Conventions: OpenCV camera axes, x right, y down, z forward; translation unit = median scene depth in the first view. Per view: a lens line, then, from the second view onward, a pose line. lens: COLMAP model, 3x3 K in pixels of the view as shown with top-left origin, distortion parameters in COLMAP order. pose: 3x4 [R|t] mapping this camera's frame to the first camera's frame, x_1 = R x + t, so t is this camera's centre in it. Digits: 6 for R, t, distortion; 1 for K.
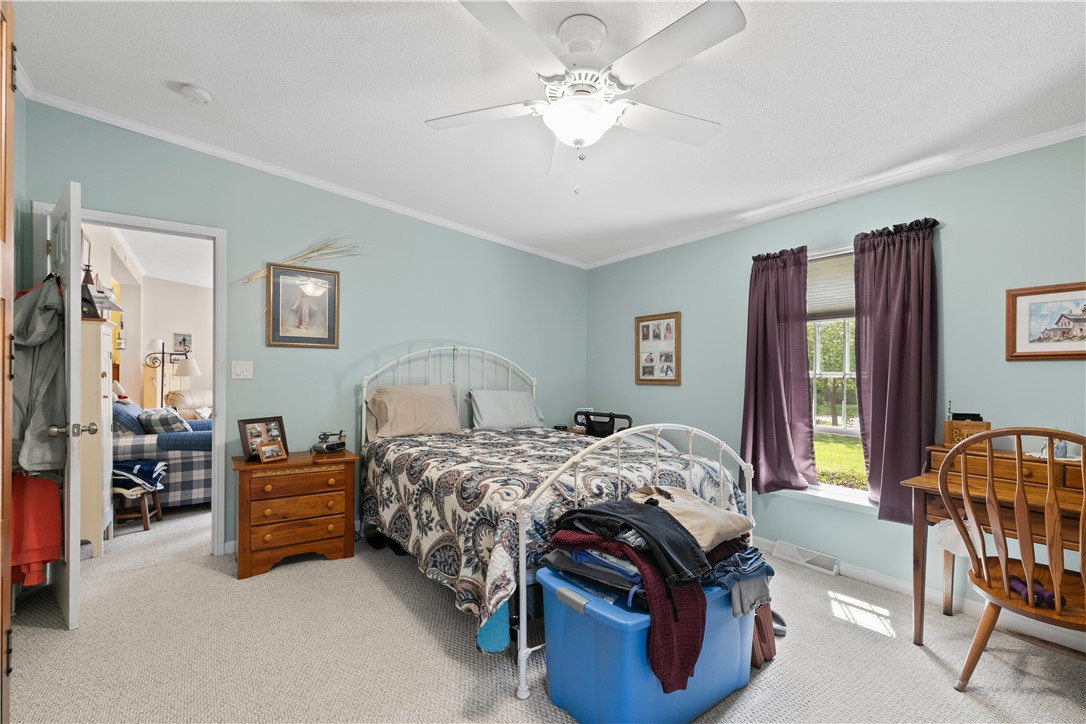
lens RADIAL K [[488.6, 0, 536.0], [0, 488.6, 372.4], [0, 0, 1]] dist [0.005389, -0.002191]
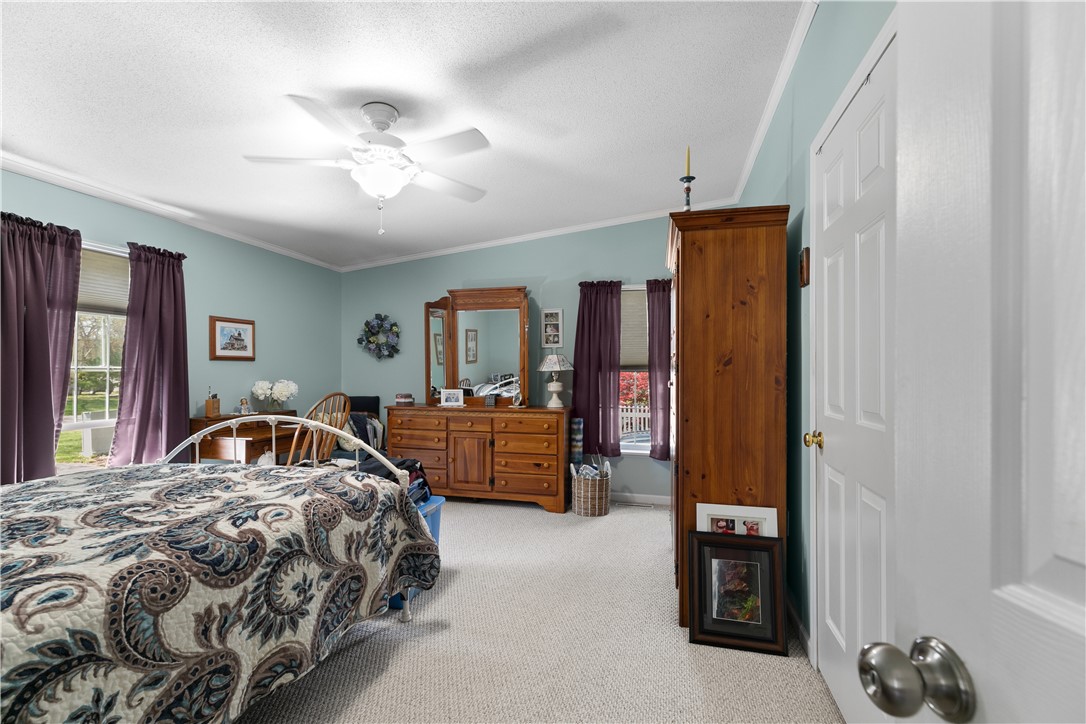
lens RADIAL K [[488.6, 0, 540.8], [0, 488.6, 366.6], [0, 0, 1]] dist [0.005389, -0.002191]
pose [[-0.649428, -0.001390, 0.760422, -0.909147], [-0.007421, 0.999962, -0.004509, -0.002971], [-0.760387, -0.008571, -0.649414, 1.160340]]
